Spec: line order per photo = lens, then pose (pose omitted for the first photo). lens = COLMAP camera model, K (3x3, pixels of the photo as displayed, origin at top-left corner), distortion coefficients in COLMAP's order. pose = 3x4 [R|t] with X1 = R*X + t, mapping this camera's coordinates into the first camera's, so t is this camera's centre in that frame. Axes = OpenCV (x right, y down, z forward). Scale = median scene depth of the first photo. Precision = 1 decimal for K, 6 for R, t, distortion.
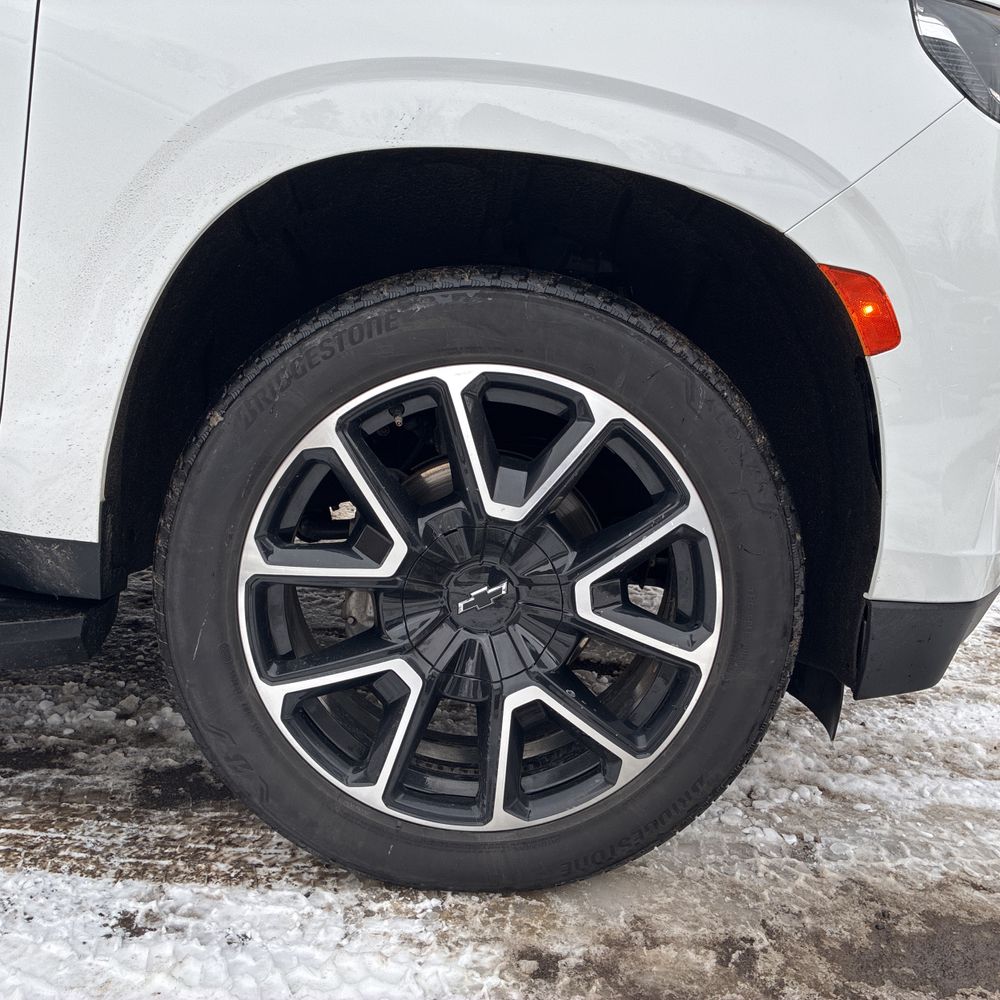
lens RADIAL K [[1017.3, 0, 521.3], [0, 1017.3, 514.9], [0, 0, 1]] dist [0.013229, -0.001605]
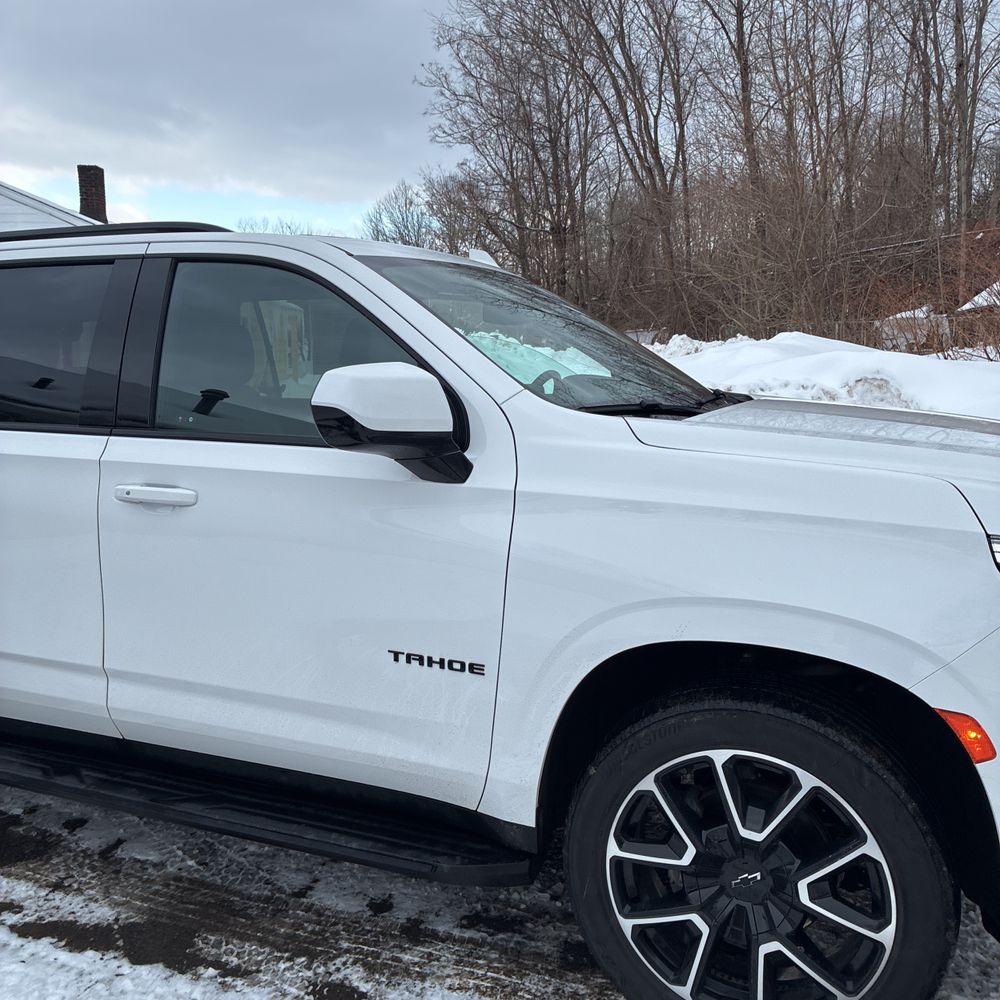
lens RADIAL K [[1002.2, 0, 500.0], [0, 1002.2, 500.0], [0, 0, 1]] dist [0.028890, -0.014353]
pose [[0.901899, -0.043416, -0.429760, 0.338460], [0.002504, 0.995445, -0.095308, -0.386706], [0.431940, 0.084882, 0.897899, -0.721312]]
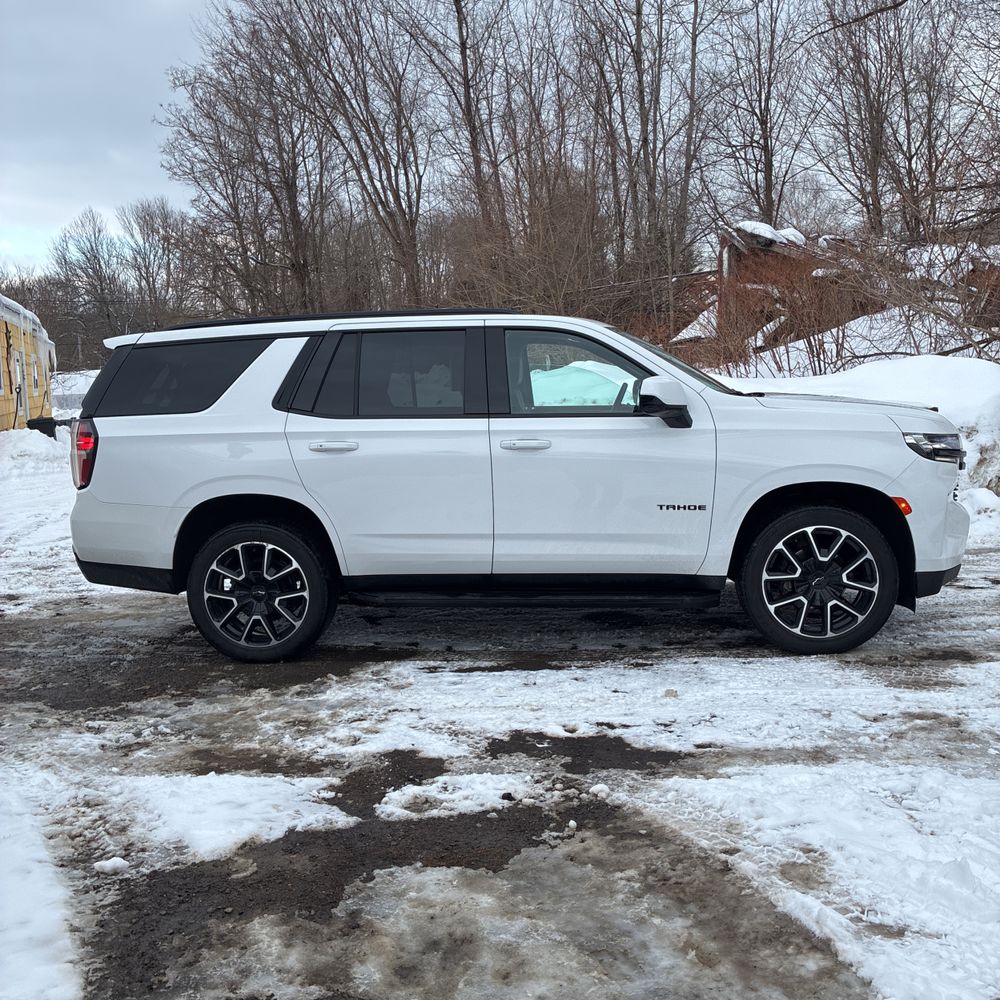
lens RADIAL K [[1018.3, 0, 500.0], [0, 1018.3, 500.0], [0, 0, 1]] dist [0.017987, 0.006238]
pose [[0.983646, -0.108747, -0.143576, -0.687436], [0.092889, 0.989255, -0.112897, 0.105010], [0.154311, 0.097714, 0.983179, -3.348883]]
